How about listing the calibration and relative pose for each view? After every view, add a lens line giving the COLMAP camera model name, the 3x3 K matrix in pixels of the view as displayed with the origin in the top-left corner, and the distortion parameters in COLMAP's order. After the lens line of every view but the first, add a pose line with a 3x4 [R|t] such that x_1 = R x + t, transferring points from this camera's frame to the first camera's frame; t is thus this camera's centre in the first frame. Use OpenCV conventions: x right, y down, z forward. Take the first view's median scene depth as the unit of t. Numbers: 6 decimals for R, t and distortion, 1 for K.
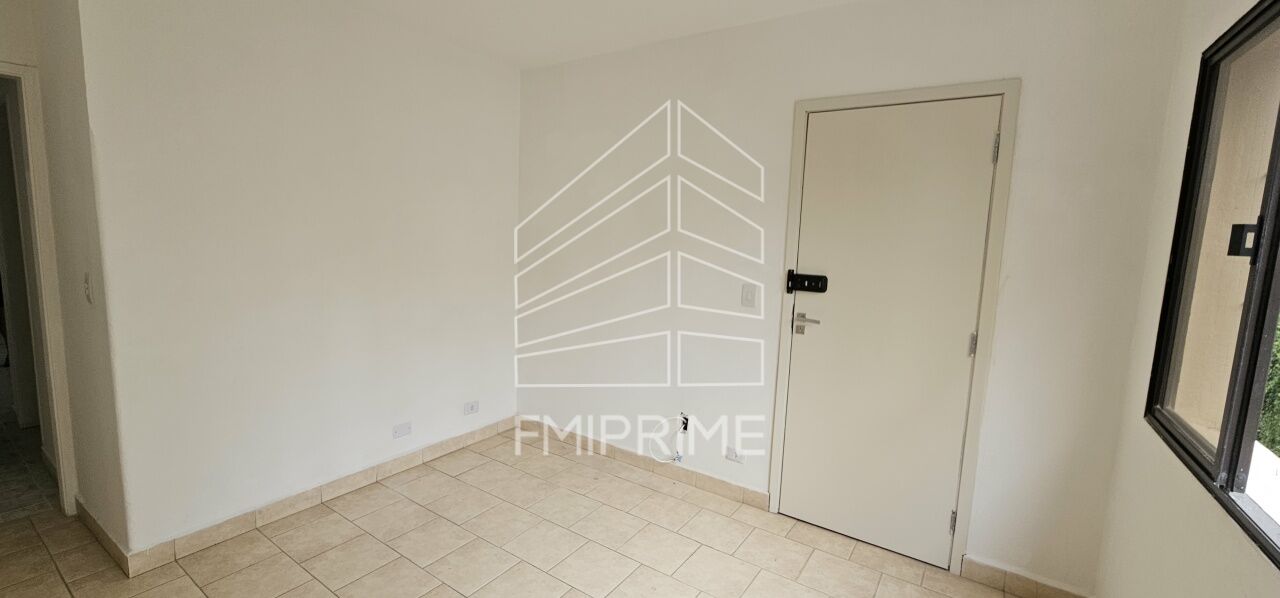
lens RADIAL K [[521.6, 0, 642.9], [0, 521.6, 296.9], [0, 0, 1]] dist [-0.003681, 0.001626]
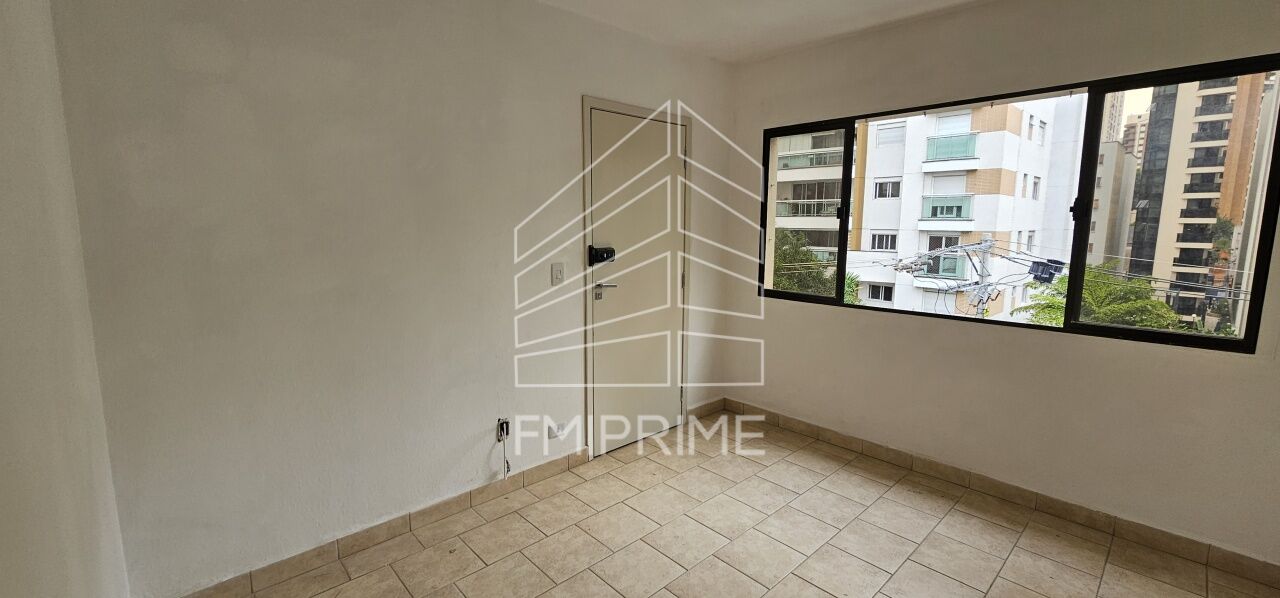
lens RADIAL K [[521.6, 0, 650.9], [0, 521.6, 295.5], [0, 0, 1]] dist [-0.003681, 0.001626]
pose [[0.212568, -0.175310, 0.961291, -0.858102], [0.126227, 0.980458, 0.150893, -0.106003], [-0.968959, 0.089266, 0.230543, 0.663553]]
